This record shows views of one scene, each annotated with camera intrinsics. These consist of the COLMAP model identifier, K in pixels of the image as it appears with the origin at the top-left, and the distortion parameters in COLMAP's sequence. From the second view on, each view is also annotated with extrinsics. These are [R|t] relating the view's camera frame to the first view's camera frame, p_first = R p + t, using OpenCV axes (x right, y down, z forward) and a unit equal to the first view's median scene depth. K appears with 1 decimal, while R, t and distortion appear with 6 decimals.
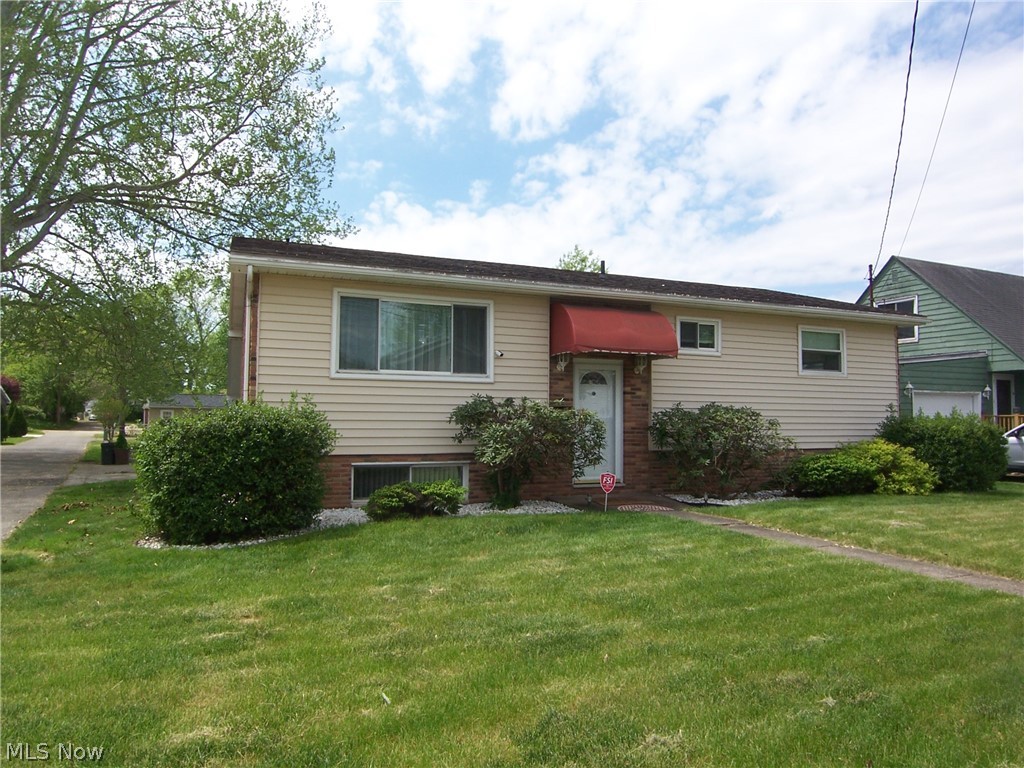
lens RADIAL K [[691.5, 0, 506.0], [0, 691.5, 381.6], [0, 0, 1]] dist [-0.014220, -0.036743]
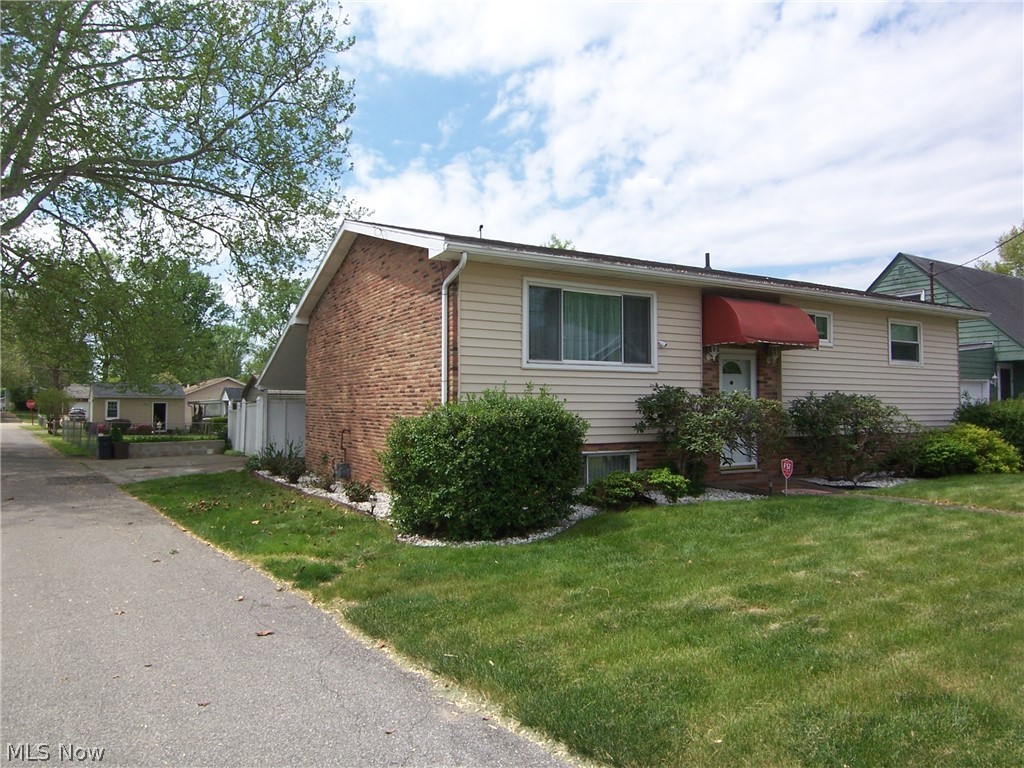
lens RADIAL K [[691.5, 0, 508.5], [0, 691.5, 378.9], [0, 0, 1]] dist [-0.014220, -0.036743]
pose [[0.992151, -0.002284, 0.125025, -0.331322], [0.000500, 0.999898, 0.014301, -0.003370], [-0.125045, -0.014126, 0.992051, 0.016978]]
